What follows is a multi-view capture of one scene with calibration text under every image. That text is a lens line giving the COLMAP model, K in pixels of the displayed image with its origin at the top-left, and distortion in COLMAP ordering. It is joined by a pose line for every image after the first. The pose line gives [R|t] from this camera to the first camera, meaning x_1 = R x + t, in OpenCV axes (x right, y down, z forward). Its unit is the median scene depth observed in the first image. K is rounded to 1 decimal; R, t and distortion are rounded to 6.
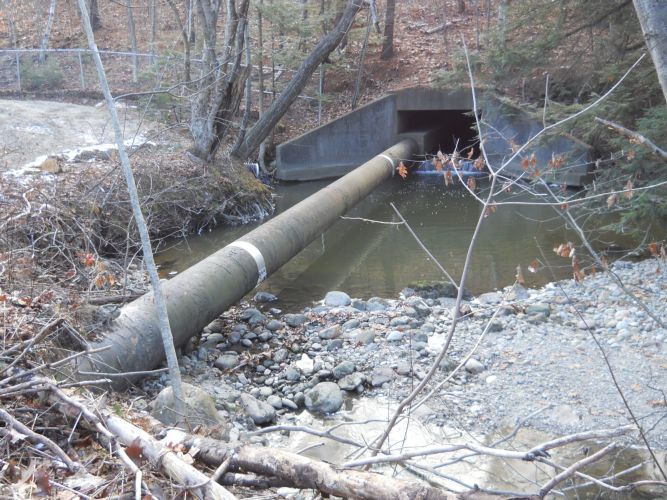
lens RADIAL K [[725.7, 0, 333.4], [0, 725.7, 253.2], [0, 0, 1]] dist [-0.054690, 0.000000]
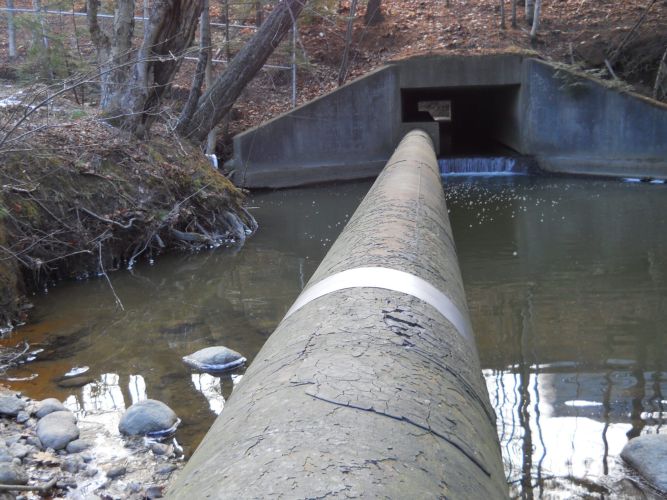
lens RADIAL K [[725.7, 0, 332.2], [0, 725.7, 251.6], [0, 0, 1]] dist [-0.054690, 0.000000]
pose [[0.991299, -0.036502, 0.126466, -0.073762], [0.043674, 0.997563, -0.054410, -0.004136], [-0.124171, 0.059460, 0.990478, 0.332215]]
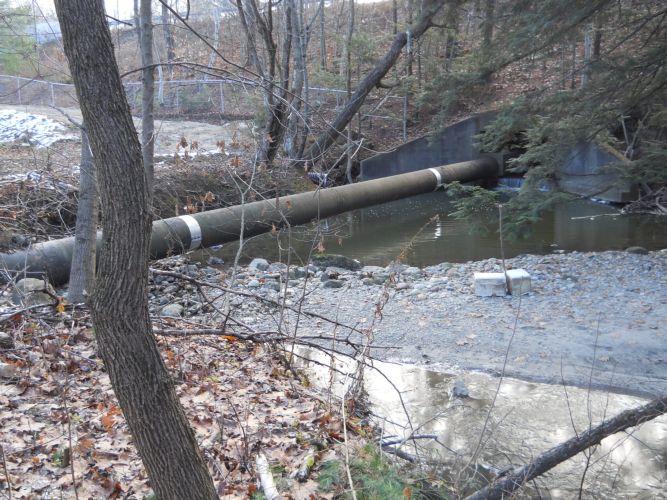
lens RADIAL K [[725.7, 0, 331.3], [0, 725.7, 249.2], [0, 0, 1]] dist [-0.054690, 0.000000]
pose [[0.944635, 0.055609, -0.323376, 0.244507], [-0.070756, 0.996870, -0.035264, 0.033119], [0.320402, 0.056192, 0.945613, -0.084455]]
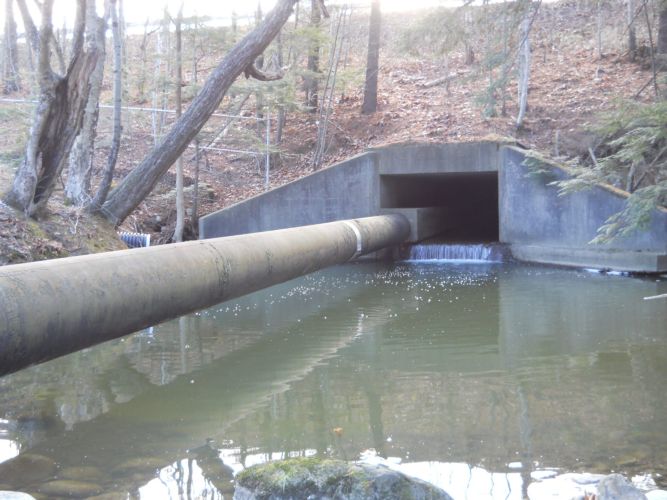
lens RADIAL K [[725.7, 0, 330.7], [0, 725.7, 245.4], [0, 0, 1]] dist [-0.054690, 0.000000]
pose [[0.999381, 0.006488, -0.034565, 0.067328], [-0.012608, 0.983600, -0.179924, 0.000502], [0.032831, 0.180248, 0.983073, 0.317580]]
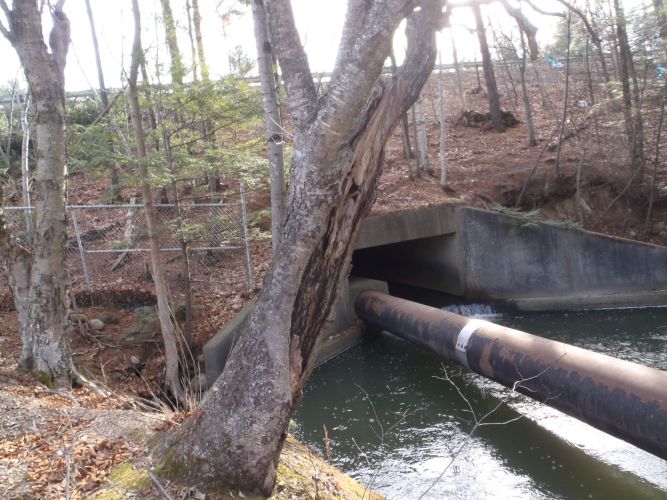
lens RADIAL K [[546.3, 0, 331.3], [0, 546.3, 249.5], [0, 0, 1]] dist [-0.055732, -0.002921]
pose [[0.861098, -0.135966, 0.489922, -0.168491], [0.246638, 0.954320, -0.168649, -0.121622], [-0.444612, 0.266057, 0.855298, 0.596874]]
